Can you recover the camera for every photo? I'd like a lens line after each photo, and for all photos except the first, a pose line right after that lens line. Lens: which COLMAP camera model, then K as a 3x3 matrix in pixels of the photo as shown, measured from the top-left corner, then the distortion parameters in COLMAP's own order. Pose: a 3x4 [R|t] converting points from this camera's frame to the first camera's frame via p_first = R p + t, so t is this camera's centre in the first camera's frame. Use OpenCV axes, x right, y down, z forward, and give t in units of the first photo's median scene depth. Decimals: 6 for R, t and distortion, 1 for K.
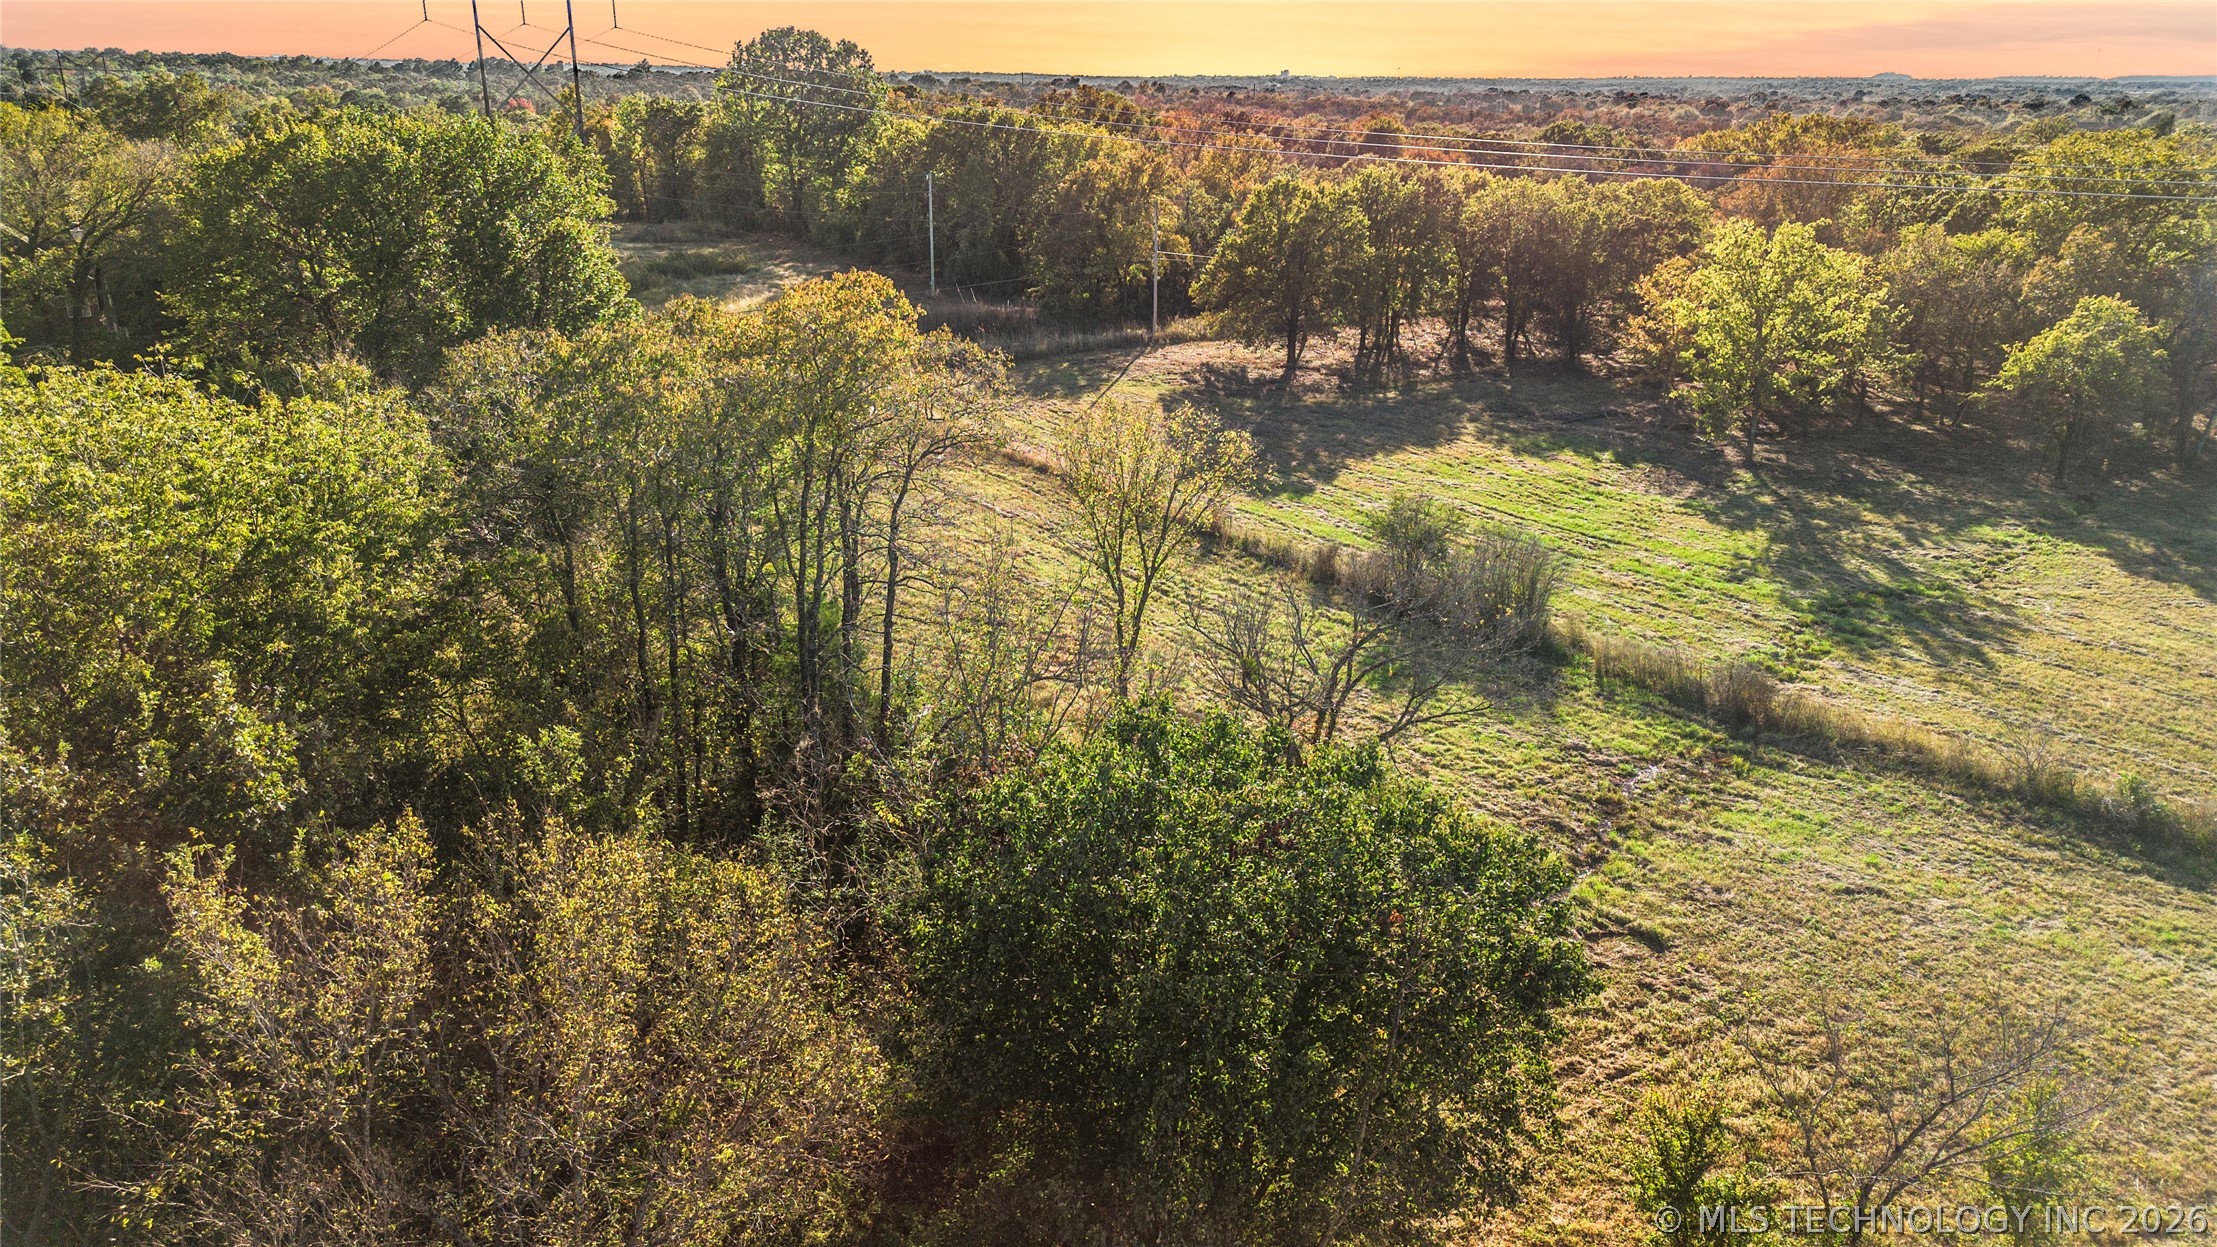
lens RADIAL K [[1570.7, 0, 1117.2], [0, 1570.7, 626.0], [0, 0, 1]] dist [0.086346, -0.088254]
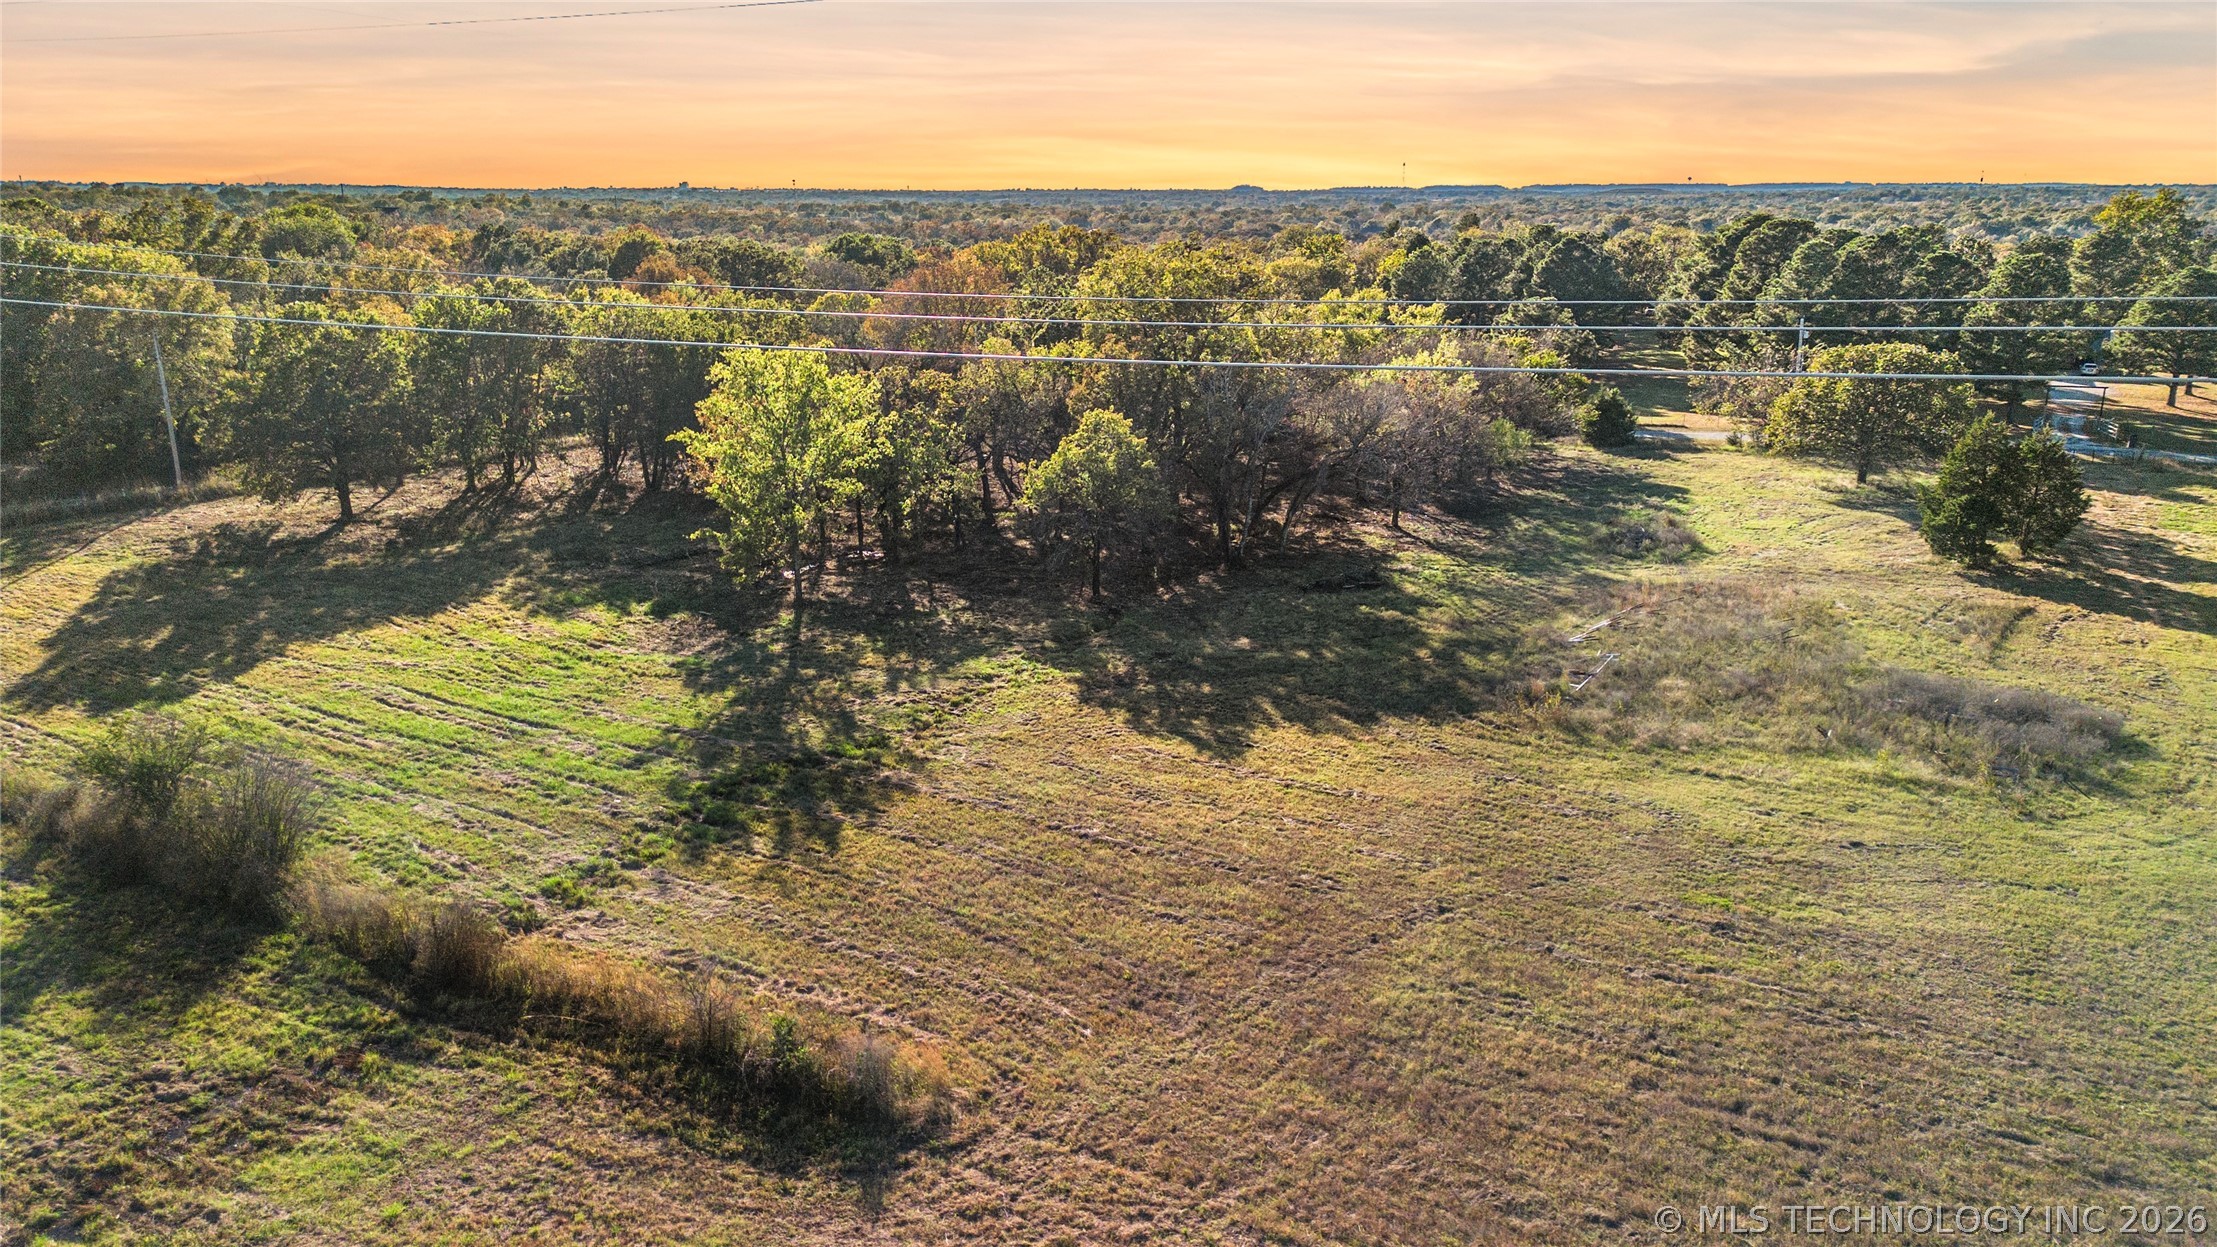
lens RADIAL K [[1614.4, 0, 1118.7], [0, 1614.4, 614.4], [0, 0, 1]] dist [0.071701, -0.063880]
pose [[0.939381, -0.094816, 0.329503, 0.263755], [0.119722, 0.991222, -0.056086, -0.021575], [-0.321293, 0.092135, 0.942487, 0.065060]]
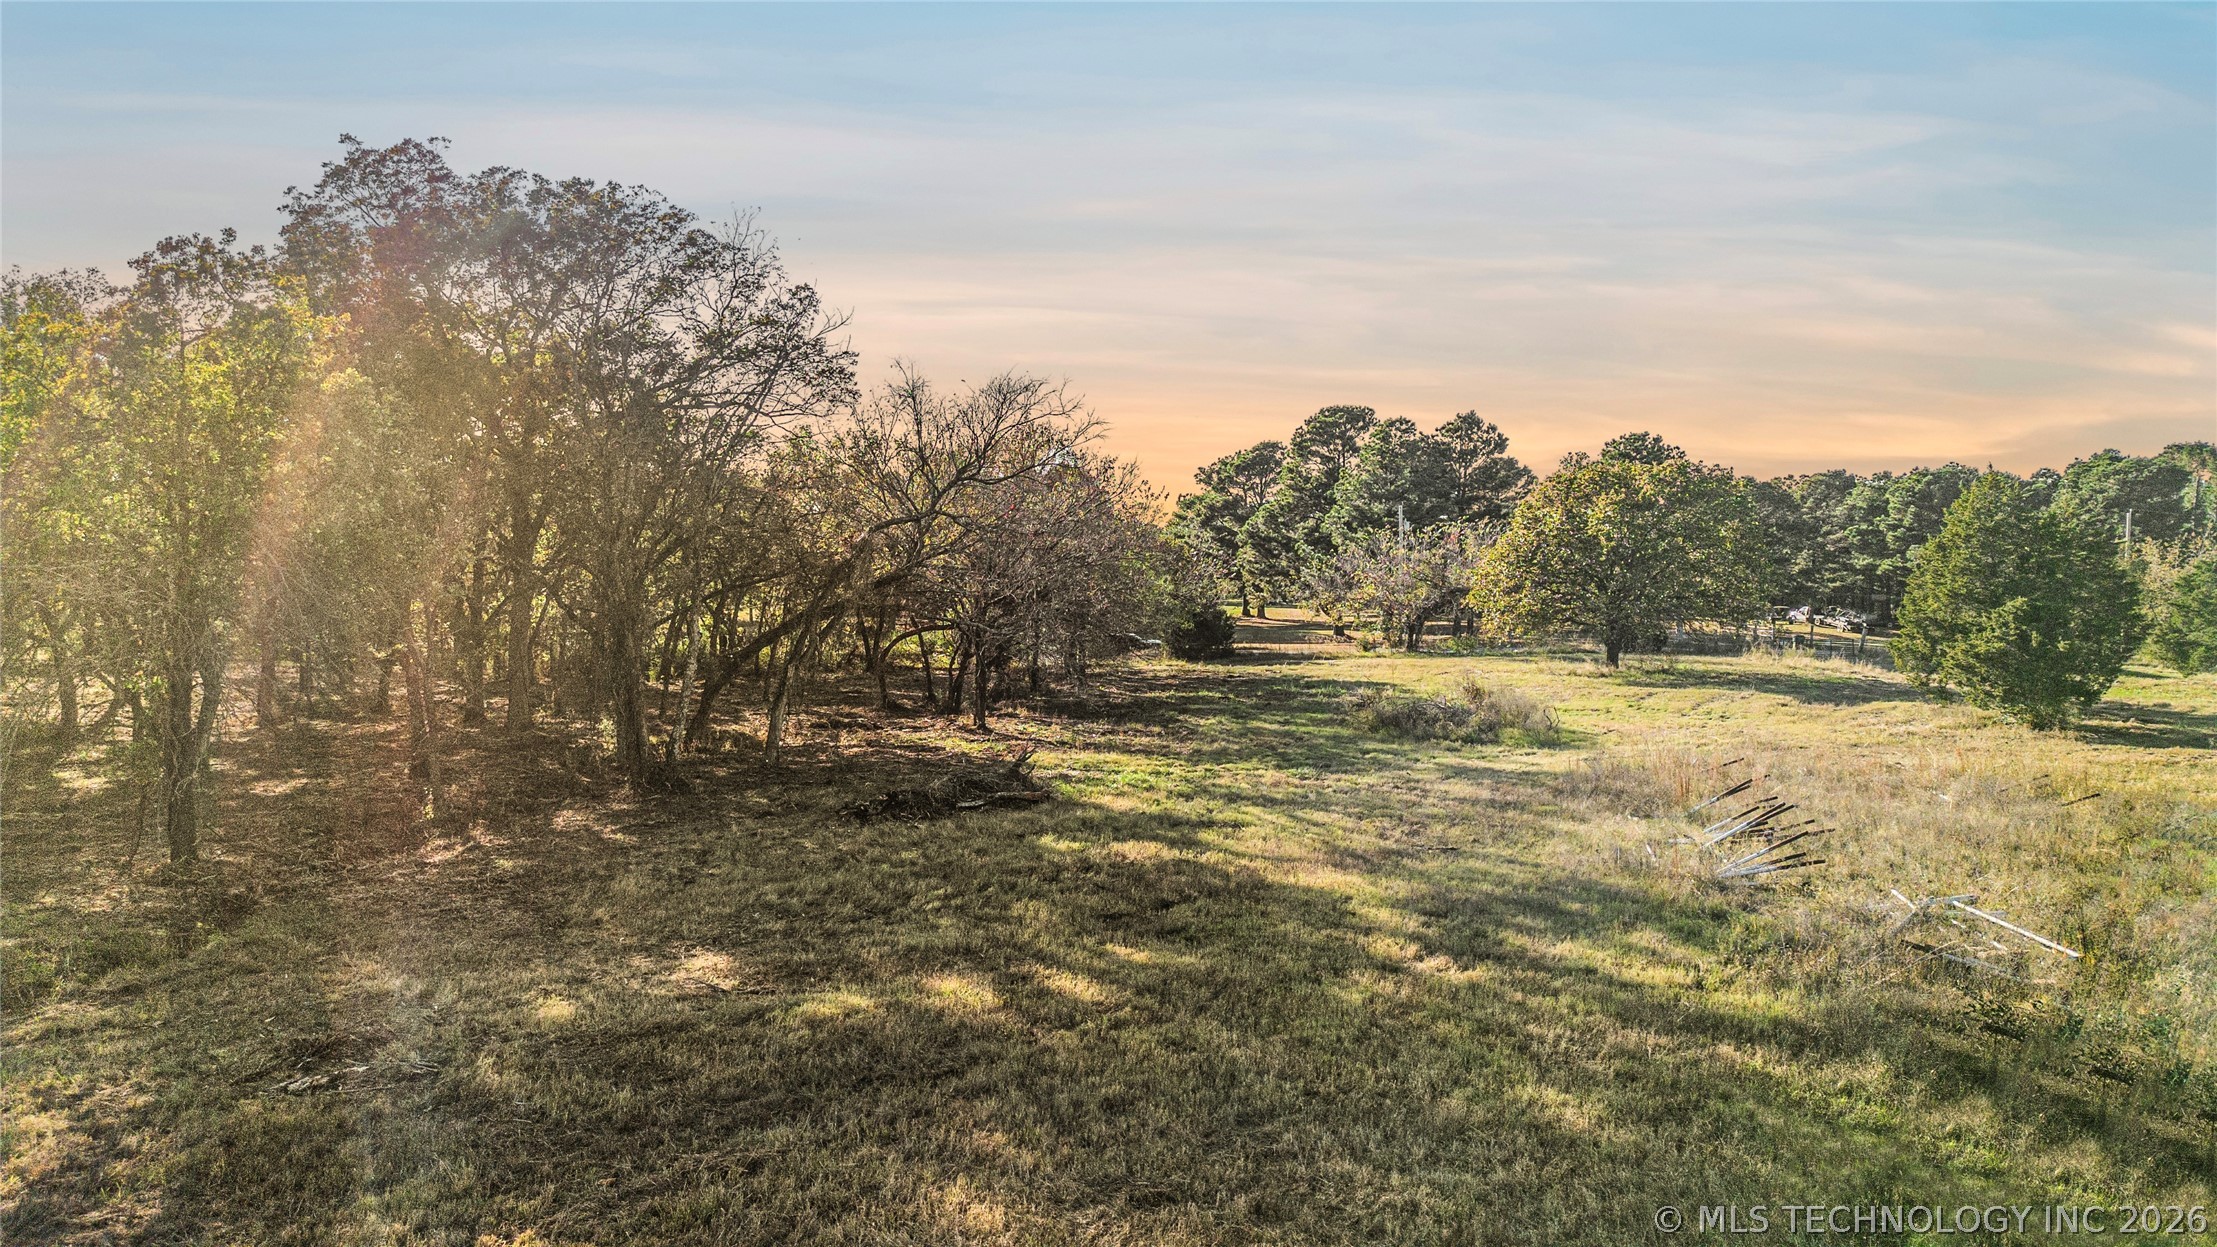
lens RADIAL K [[1582.4, 0, 1104.4], [0, 1582.4, 609.9], [0, 0, 1]] dist [0.073869, -0.079097]
pose [[0.762406, -0.025987, 0.646576, 0.503622], [0.211962, 0.954098, -0.211586, -0.035594], [-0.611399, 0.298364, 0.732919, 0.633760]]
